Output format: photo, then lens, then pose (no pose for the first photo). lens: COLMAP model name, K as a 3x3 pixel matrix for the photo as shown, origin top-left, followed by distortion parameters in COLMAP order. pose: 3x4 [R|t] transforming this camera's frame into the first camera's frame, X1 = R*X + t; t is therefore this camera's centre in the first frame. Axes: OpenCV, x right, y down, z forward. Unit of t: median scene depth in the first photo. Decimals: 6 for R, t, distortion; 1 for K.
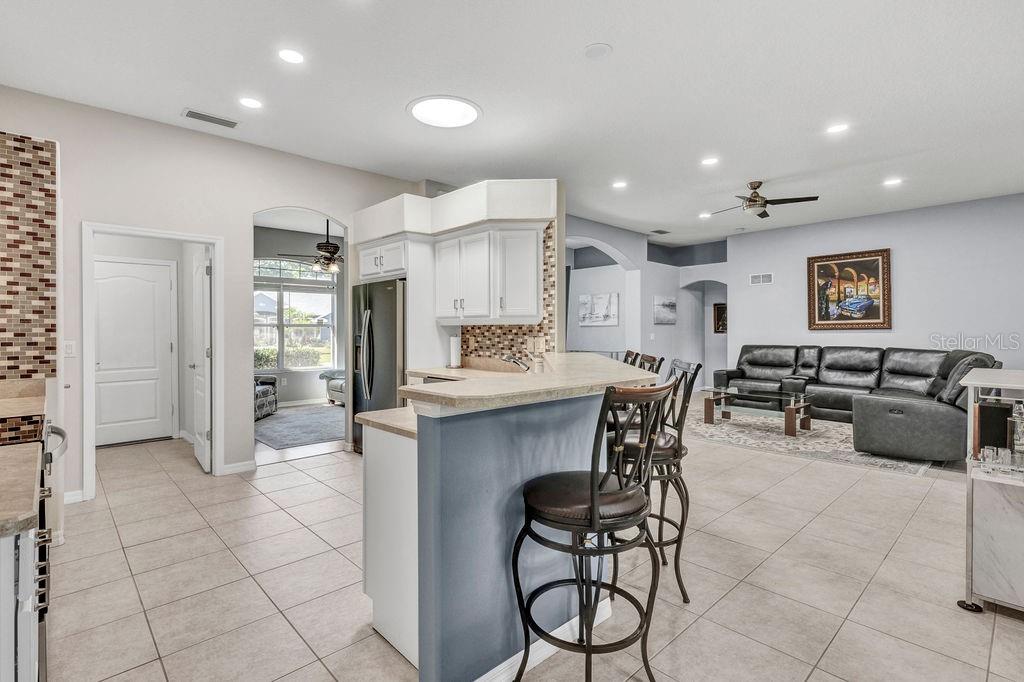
lens RADIAL K [[488.2, 0, 512.6], [0, 488.2, 332.2], [0, 0, 1]] dist [0.009894, -0.002703]
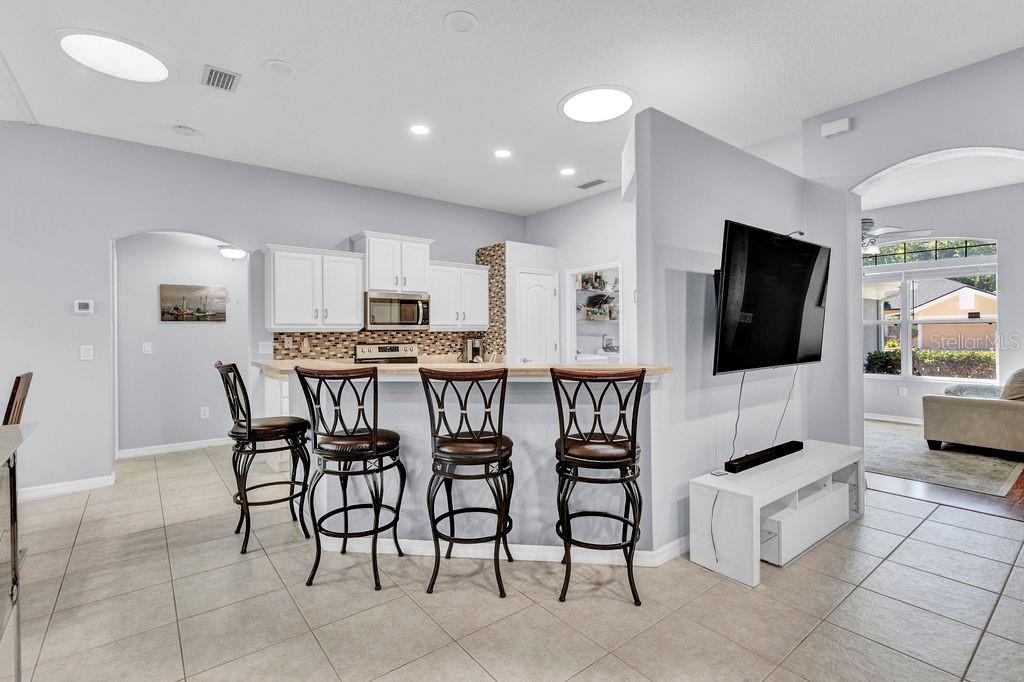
lens RADIAL K [[472.9, 0, 511.4], [0, 472.9, 331.7], [0, 0, 1]] dist [0.007972, -0.001407]
pose [[-0.090424, 0.000916, -0.995903, 0.683957], [0.005572, 0.999984, 0.000414, -0.004635], [0.995888, -0.005512, -0.090427, 0.776289]]
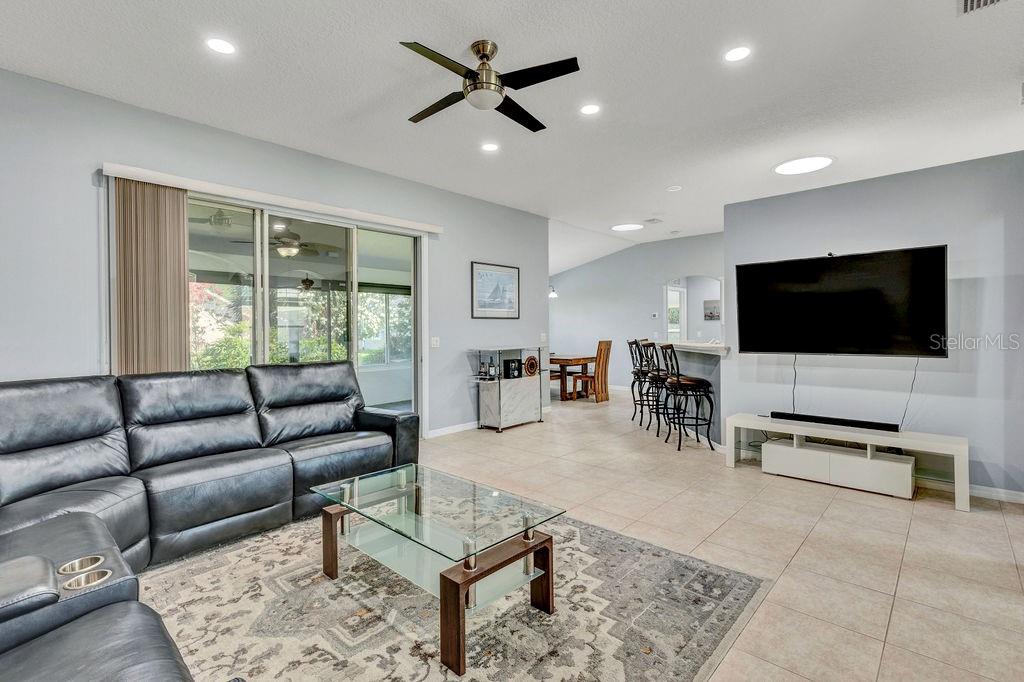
lens RADIAL K [[472.9, 0, 510.7], [0, 472.9, 330.8], [0, 0, 1]] dist [0.007972, -0.001407]
pose [[-0.997784, 0.011336, -0.065561, 0.642130], [0.010969, 0.999922, 0.005946, -0.008549], [0.065623, 0.005213, -0.997831, 1.917857]]
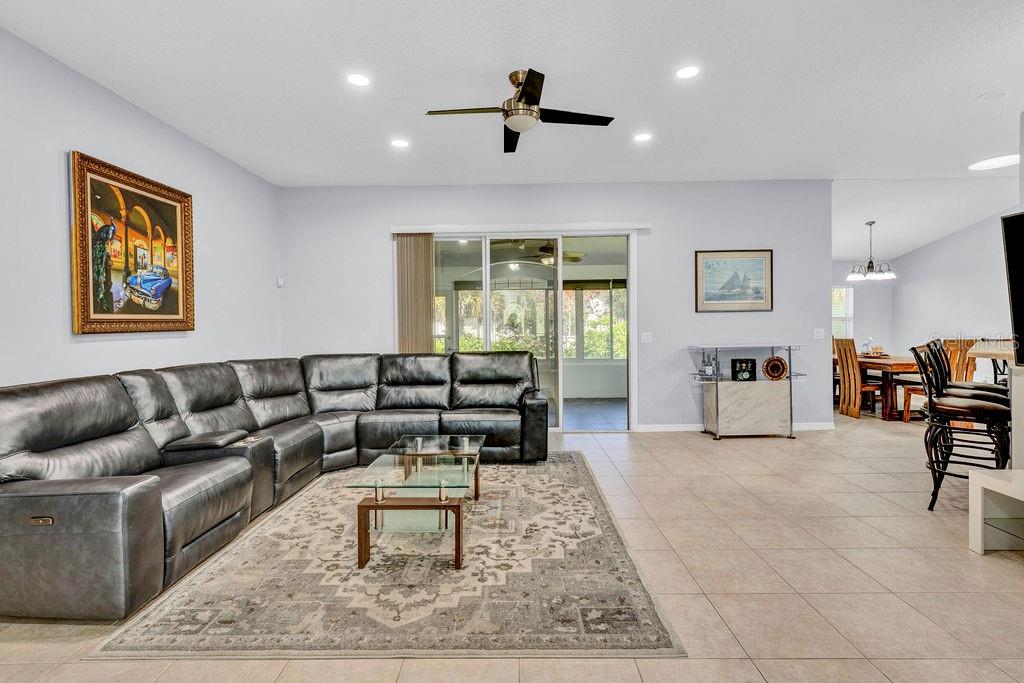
lens RADIAL K [[472.9, 0, 510.2], [0, 472.9, 330.8], [0, 0, 1]] dist [0.007972, -0.001407]
pose [[-0.719896, 0.003891, 0.694071, 0.147507], [0.016335, 0.999802, 0.011338, -0.011317], [-0.693890, 0.019500, -0.719817, 1.807387]]
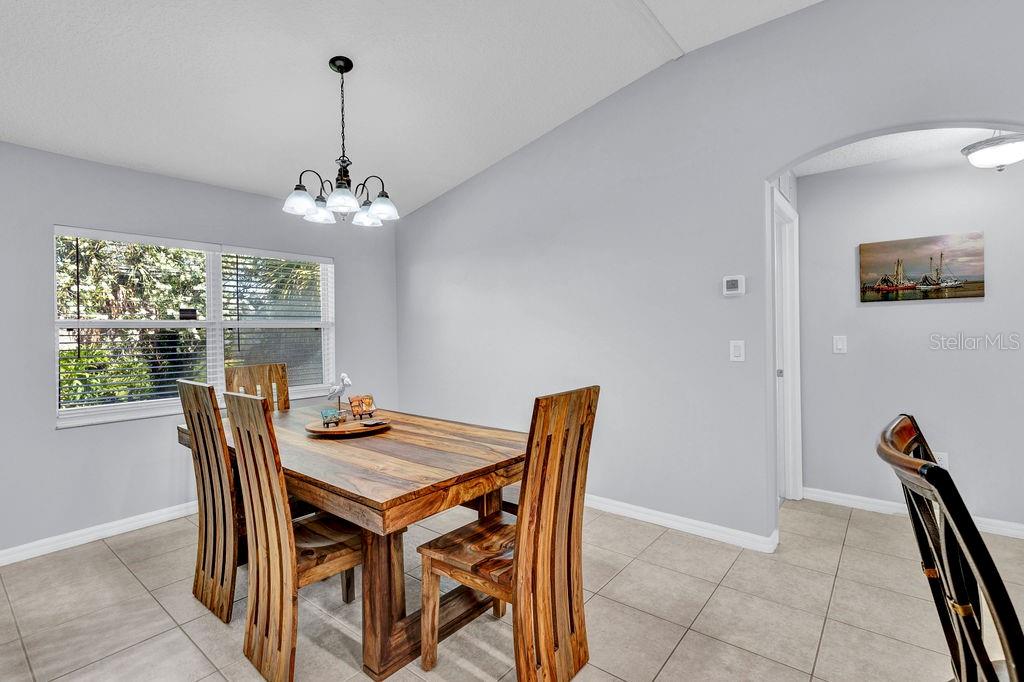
lens RADIAL K [[472.9, 0, 513.9], [0, 472.9, 330.3], [0, 0, 1]] dist [0.007972, -0.001407]
pose [[-0.991077, 0.018558, -0.131994, 0.249057], [0.017848, 0.999819, 0.006558, -0.005586], [0.132092, 0.004144, -0.991229, 0.486510]]
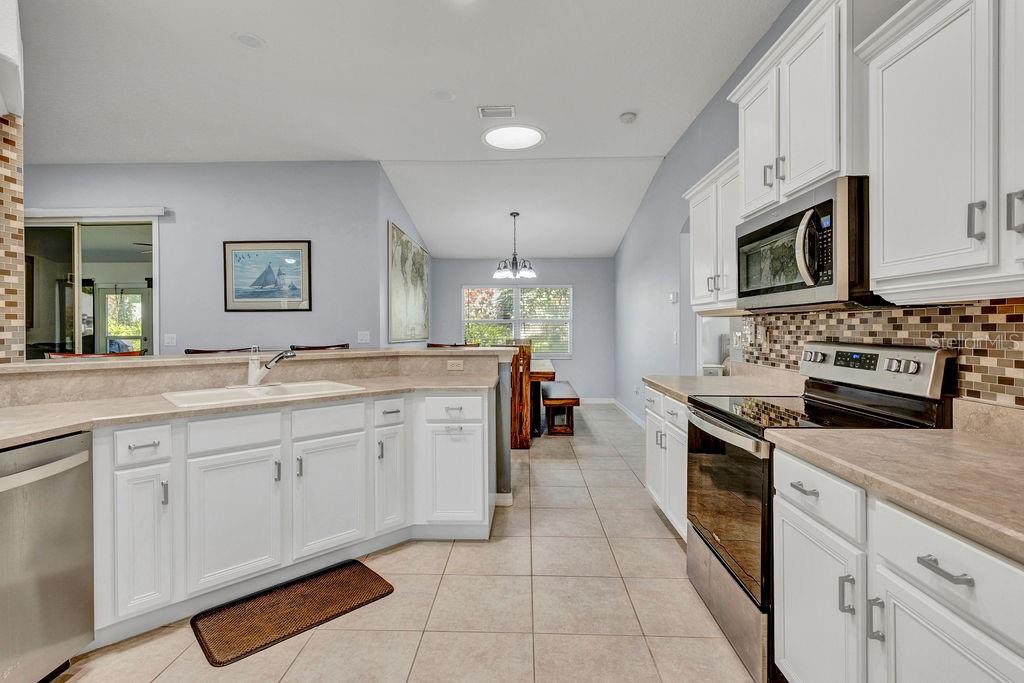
lens RADIAL K [[472.9, 0, 511.9], [0, 472.9, 332.2], [0, 0, 1]] dist [0.007972, -0.001407]
pose [[-0.706596, 0.000832, 0.707616, -0.585724], [0.008459, 0.999938, 0.007271, 0.008067], [-0.707566, 0.011123, -0.706560, 0.871651]]
